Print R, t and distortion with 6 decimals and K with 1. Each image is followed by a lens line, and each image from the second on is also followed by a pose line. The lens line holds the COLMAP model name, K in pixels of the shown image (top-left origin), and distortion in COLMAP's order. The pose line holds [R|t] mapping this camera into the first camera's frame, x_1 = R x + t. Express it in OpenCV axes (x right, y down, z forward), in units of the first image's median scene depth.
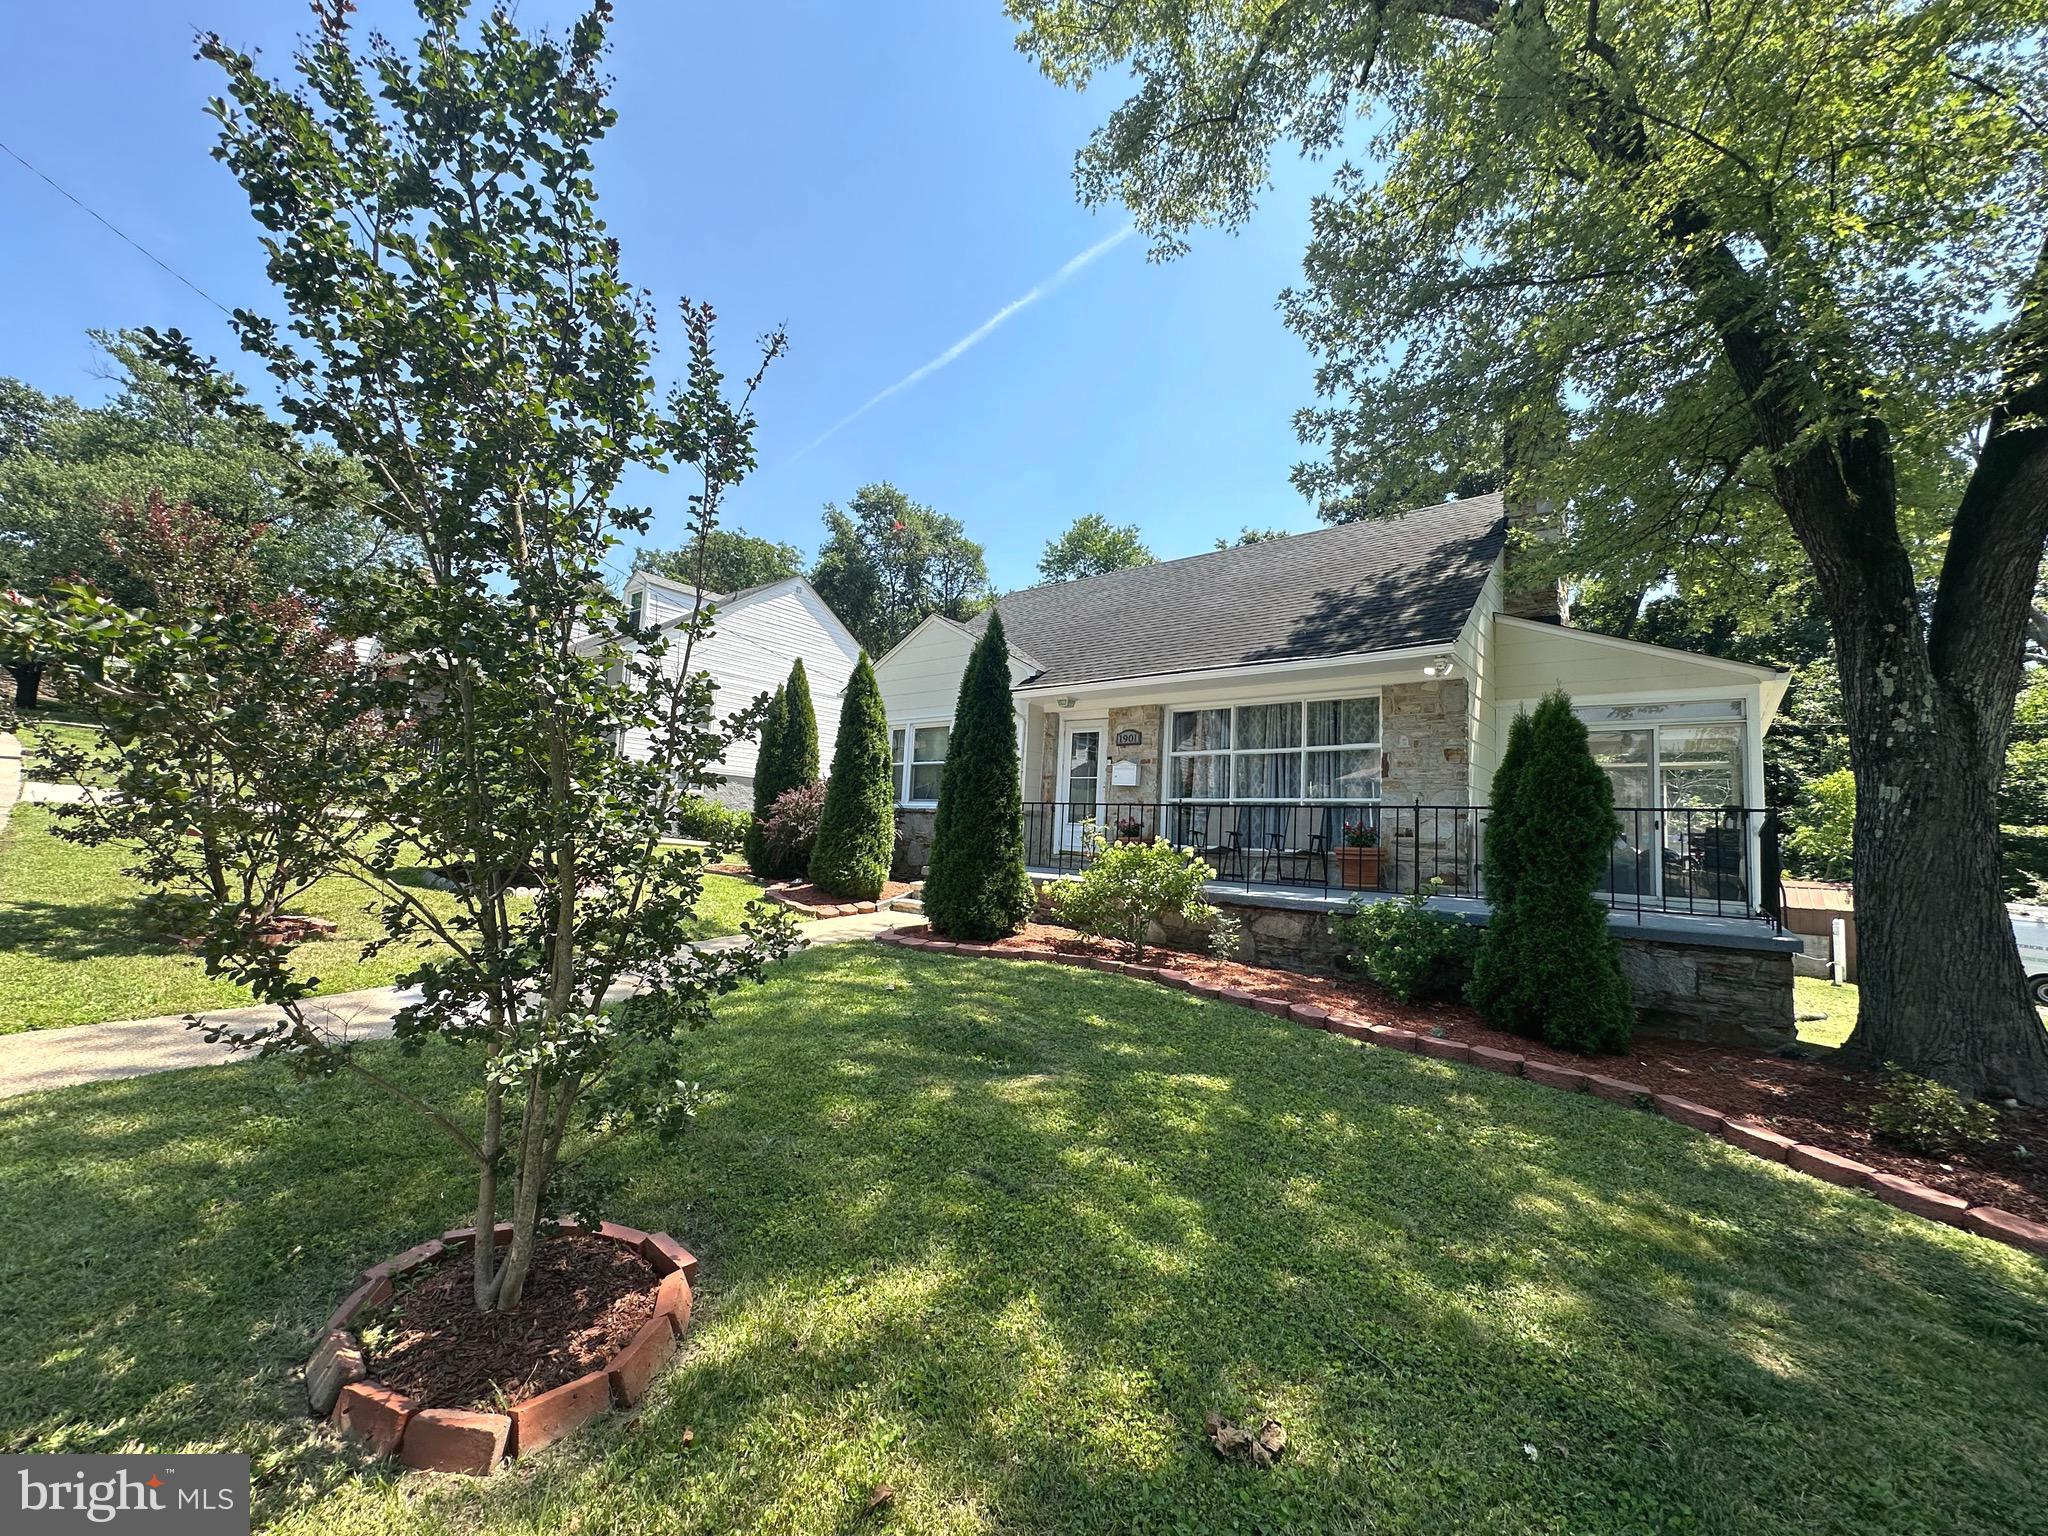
lens RADIAL K [[815.1, 0, 1021.6], [0, 815.1, 768.2], [0, 0, 1]] dist [0.000161, 0.000485]
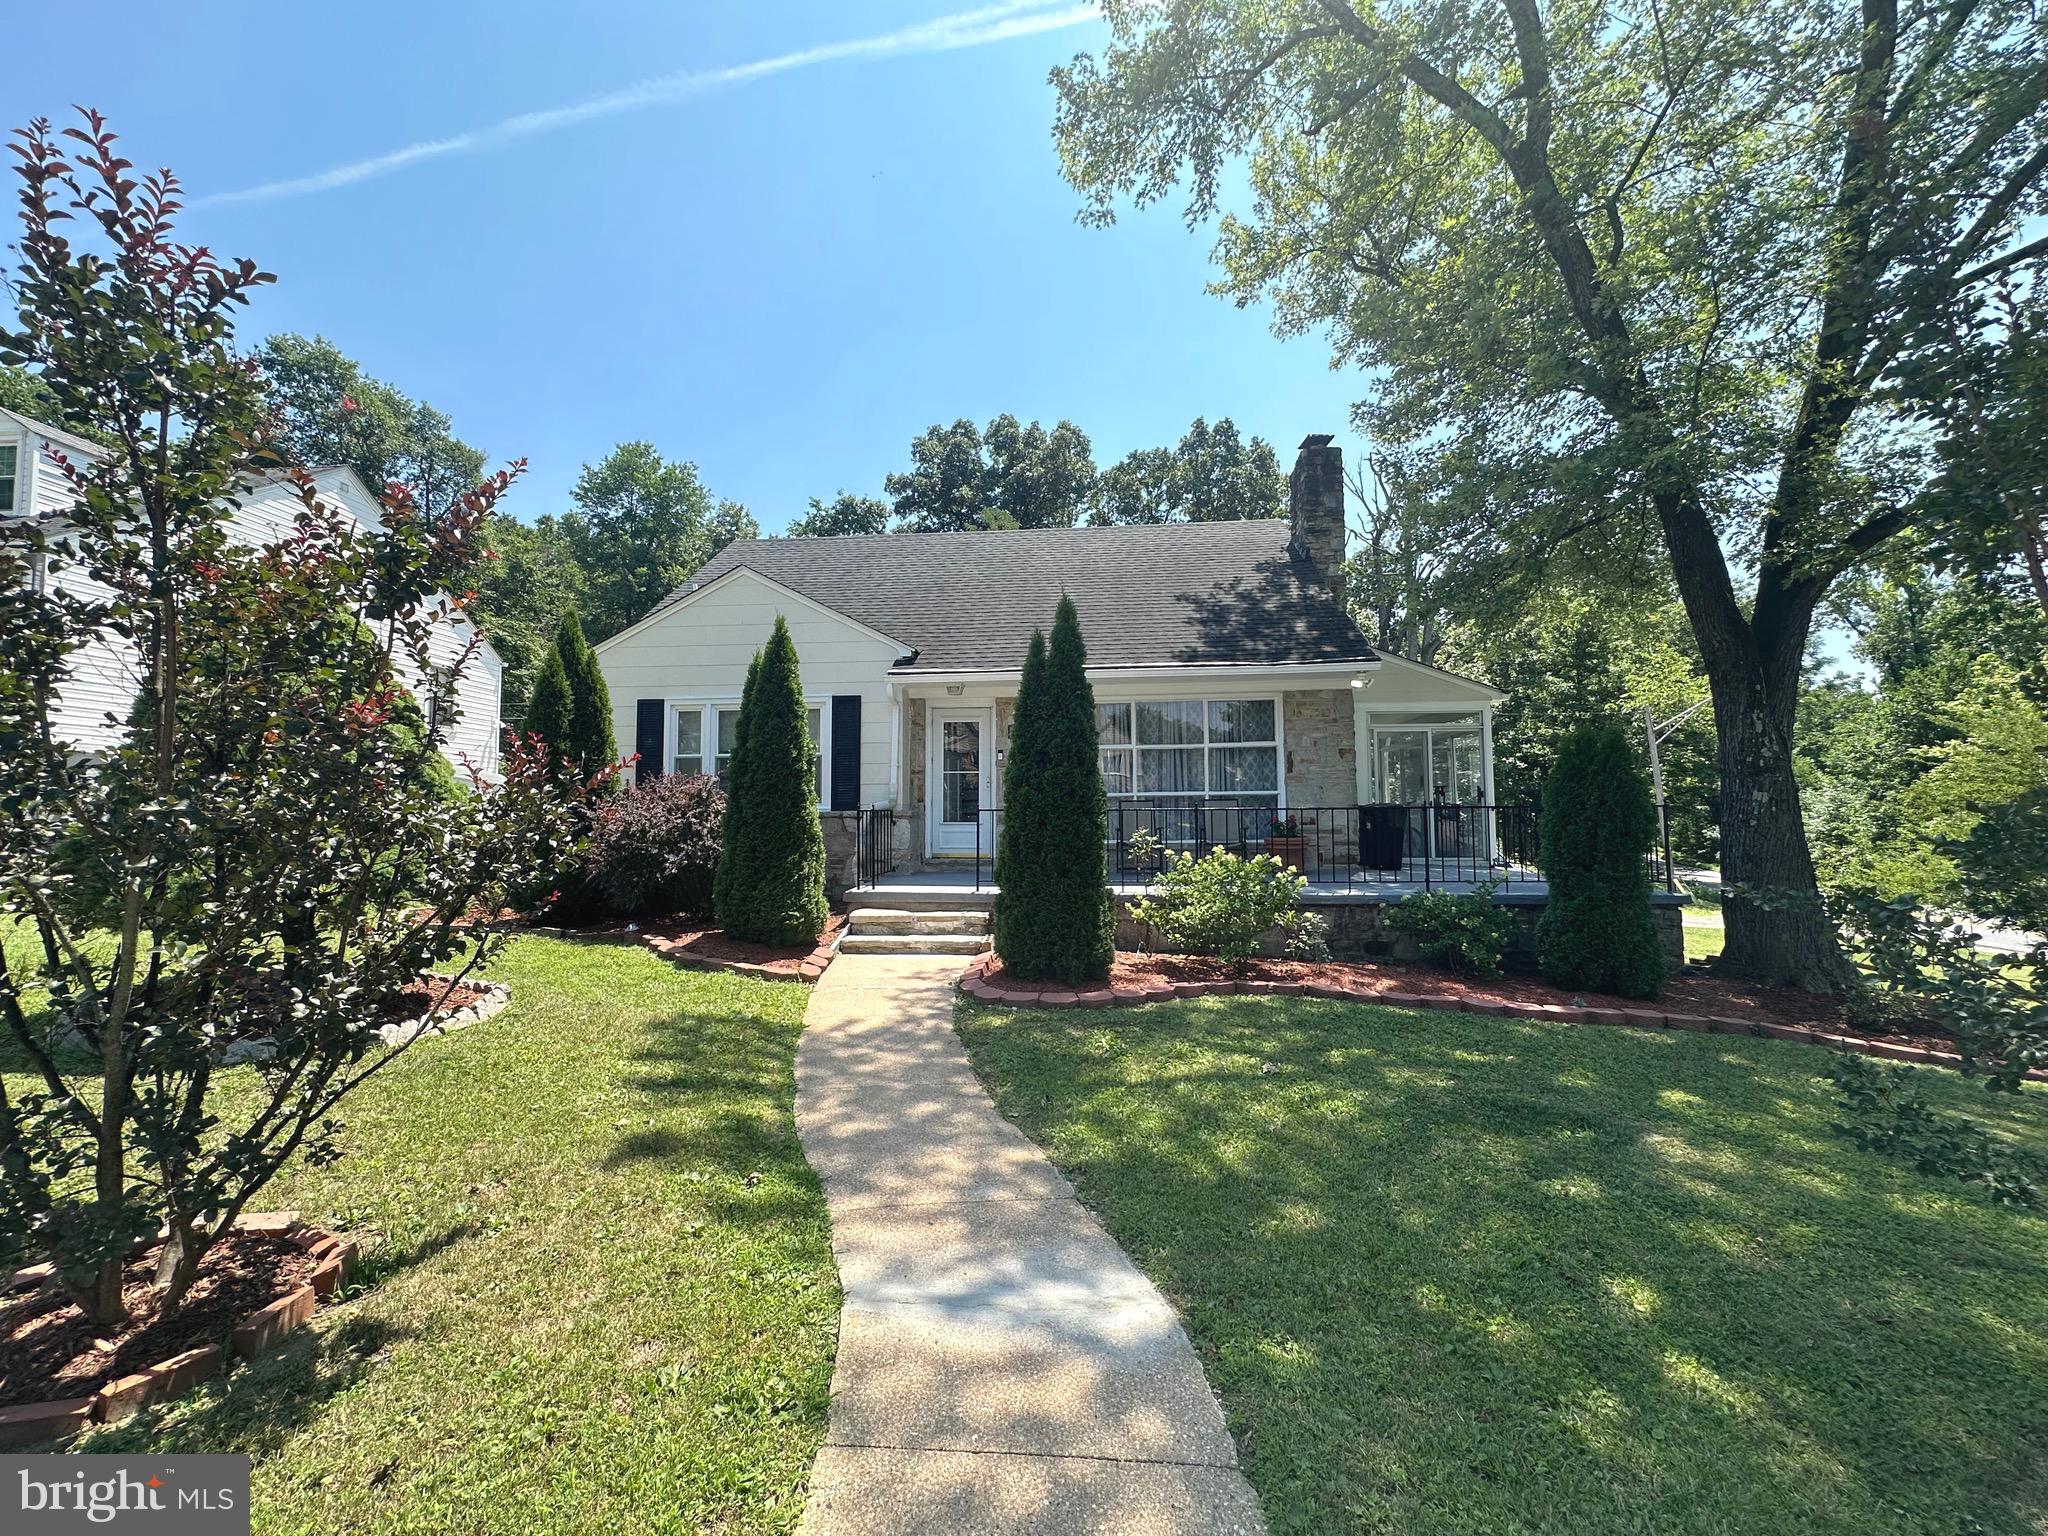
lens RADIAL K [[817.4, 0, 1021.0], [0, 817.4, 766.9], [0, 0, 1]] dist [-0.002851, 0.000403]
pose [[0.825504, -0.021356, 0.563992, -0.378381], [-0.004629, 0.998994, 0.044603, -0.034710], [-0.564377, -0.039430, 0.824575, 0.210318]]
